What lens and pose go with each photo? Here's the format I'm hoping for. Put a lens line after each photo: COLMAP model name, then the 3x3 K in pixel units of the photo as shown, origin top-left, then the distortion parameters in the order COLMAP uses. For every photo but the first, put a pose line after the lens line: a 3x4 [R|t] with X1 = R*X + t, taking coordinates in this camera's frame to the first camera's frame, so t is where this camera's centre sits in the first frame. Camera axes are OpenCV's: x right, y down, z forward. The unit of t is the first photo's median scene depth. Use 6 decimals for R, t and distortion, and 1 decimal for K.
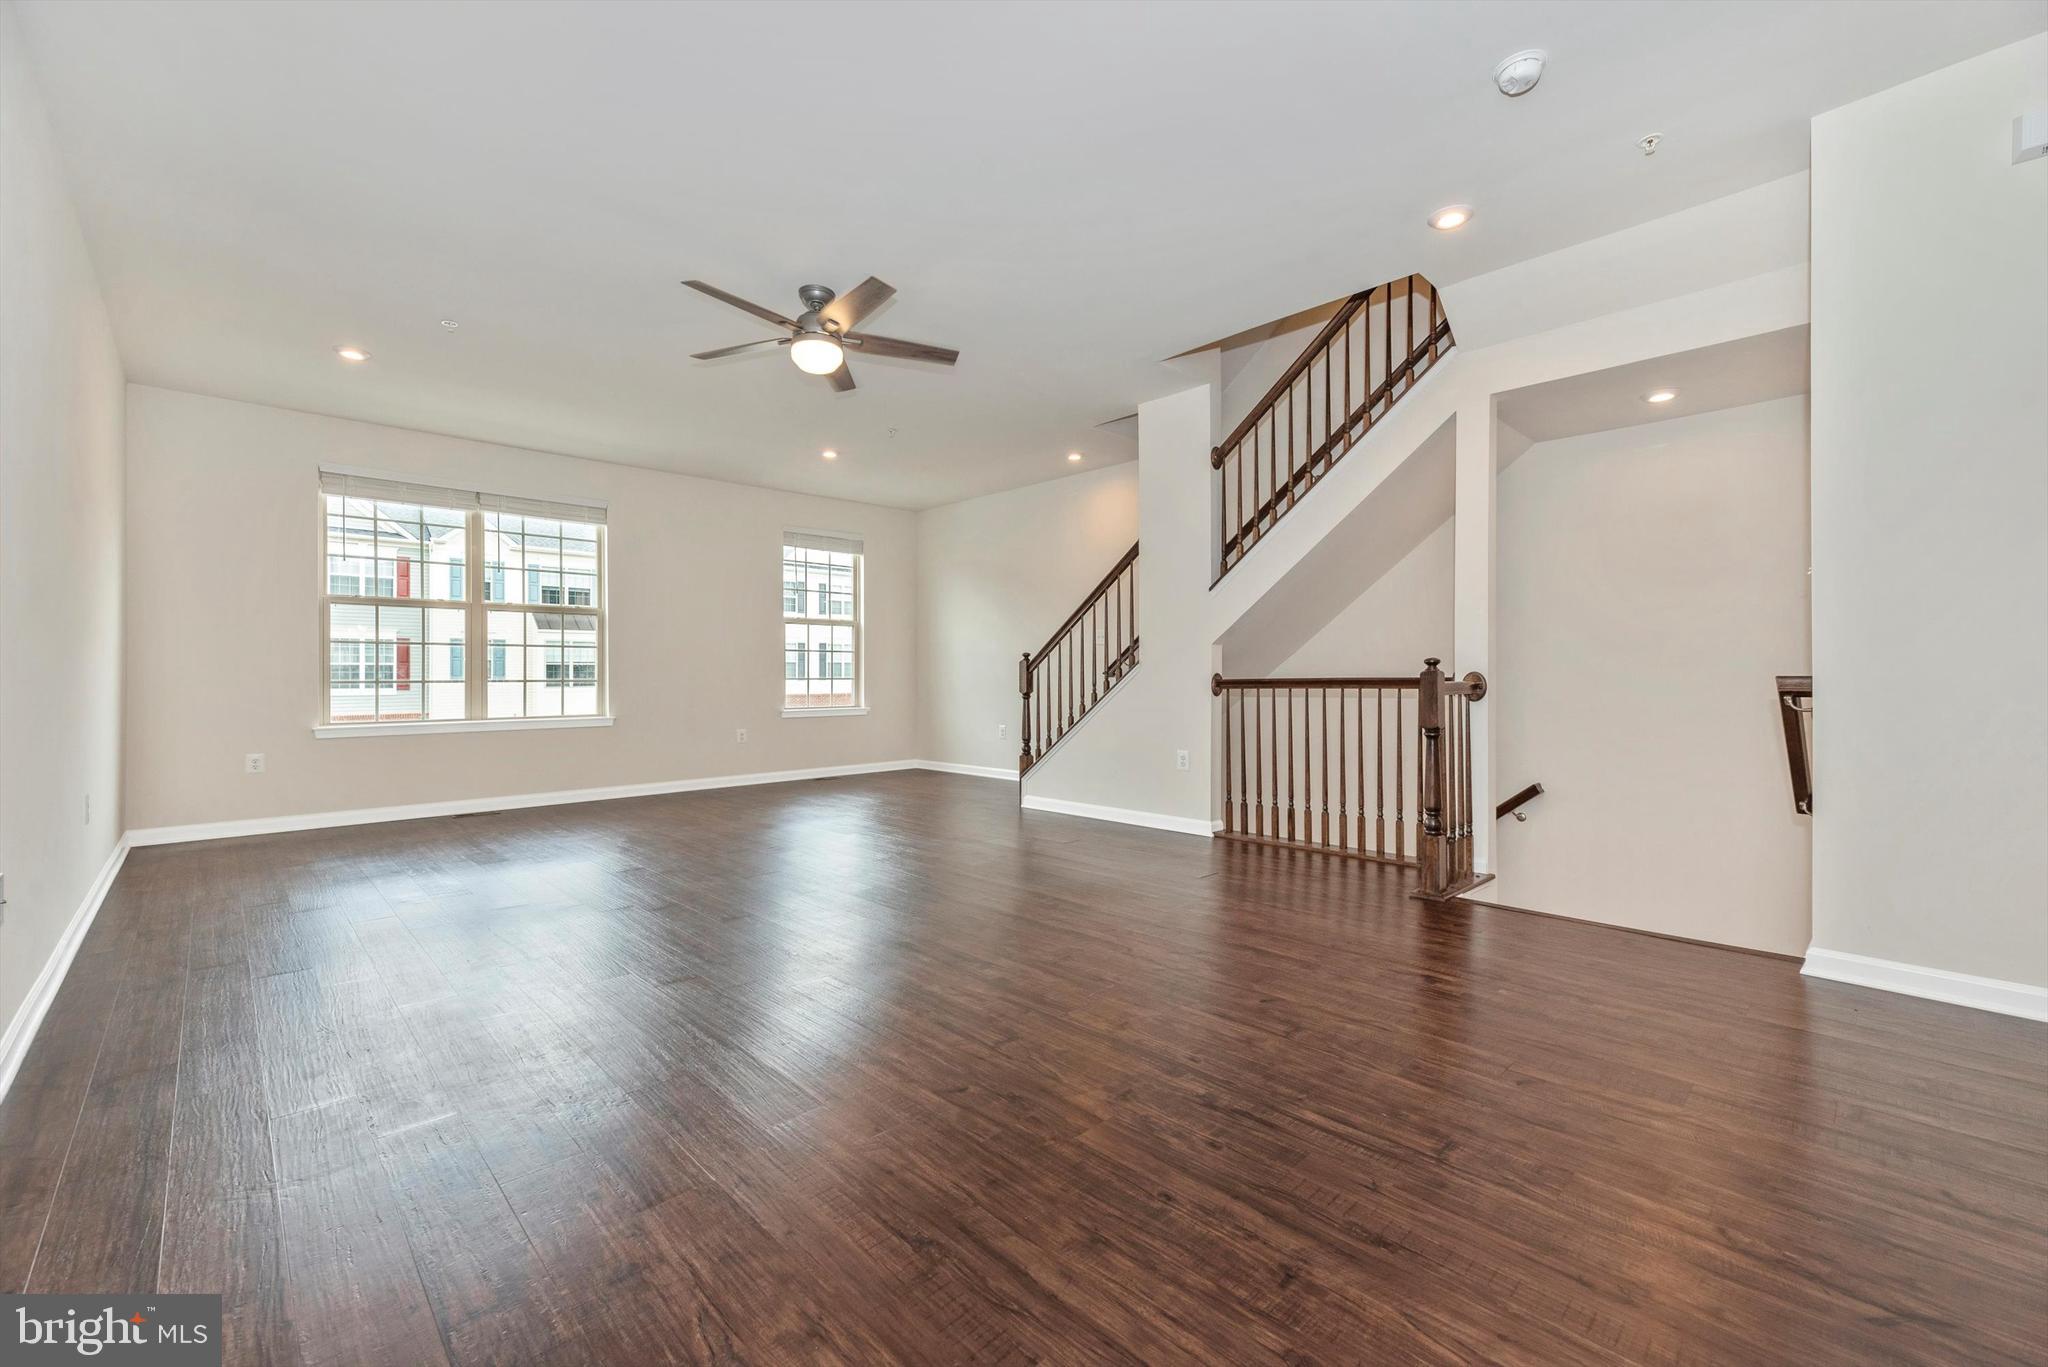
lens RADIAL K [[829.7, 0, 1024.4], [0, 829.7, 675.2], [0, 0, 1]] dist [0.001944, -0.000415]
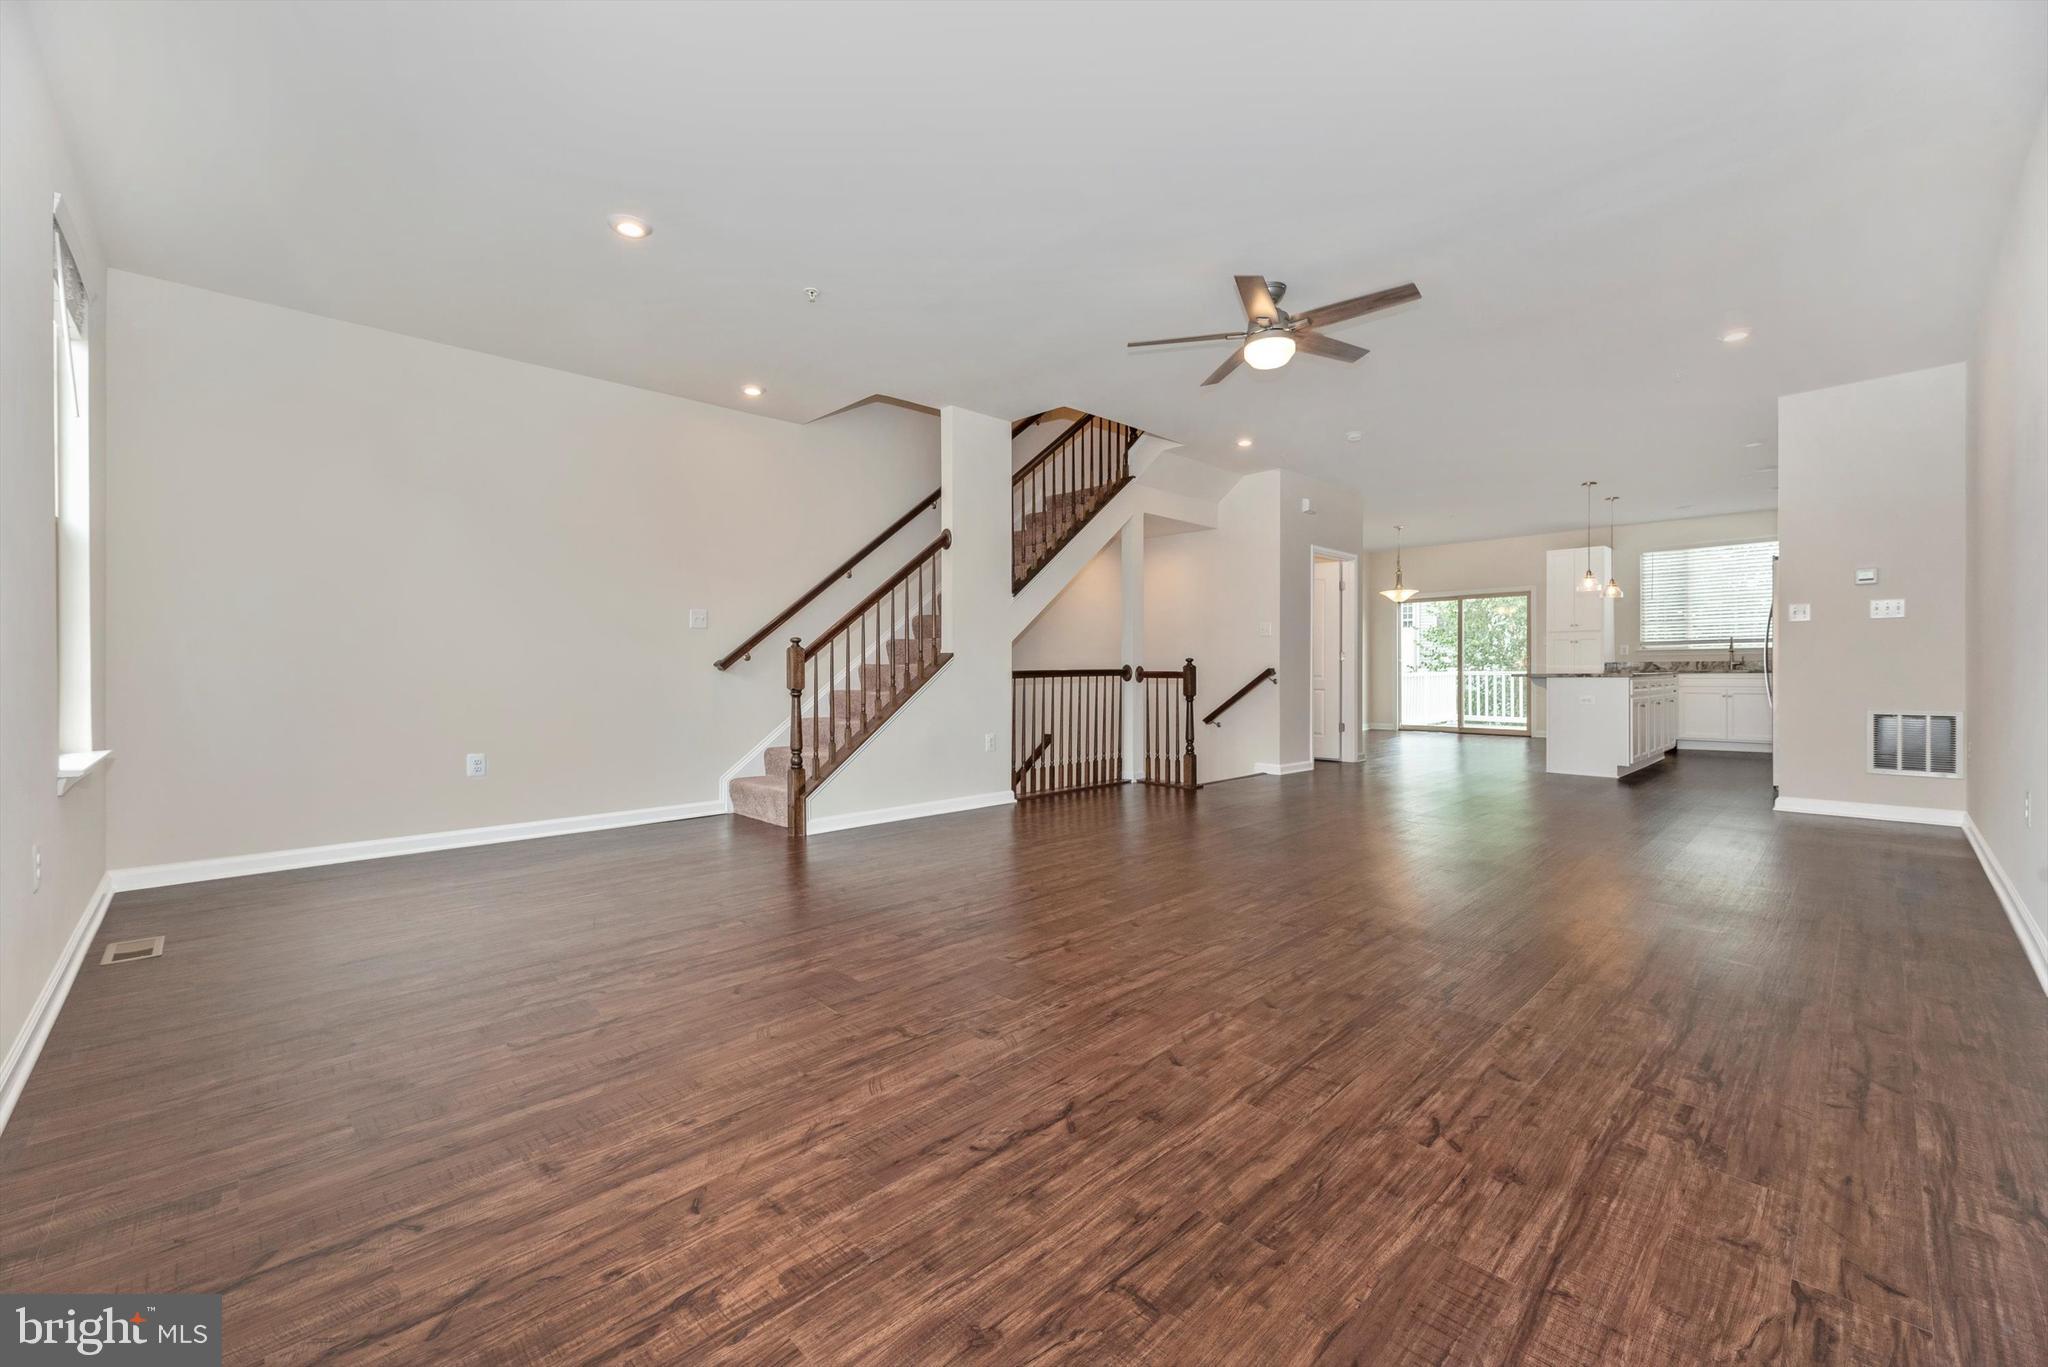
lens RADIAL K [[829.7, 0, 1019.9], [0, 829.7, 665.2], [0, 0, 1]] dist [0.001944, -0.000415]
pose [[-0.012503, 0.005628, 0.999906, -1.035920], [-0.005249, 0.999970, -0.005694, 0.003710], [-0.999908, -0.005320, -0.012473, 1.082411]]
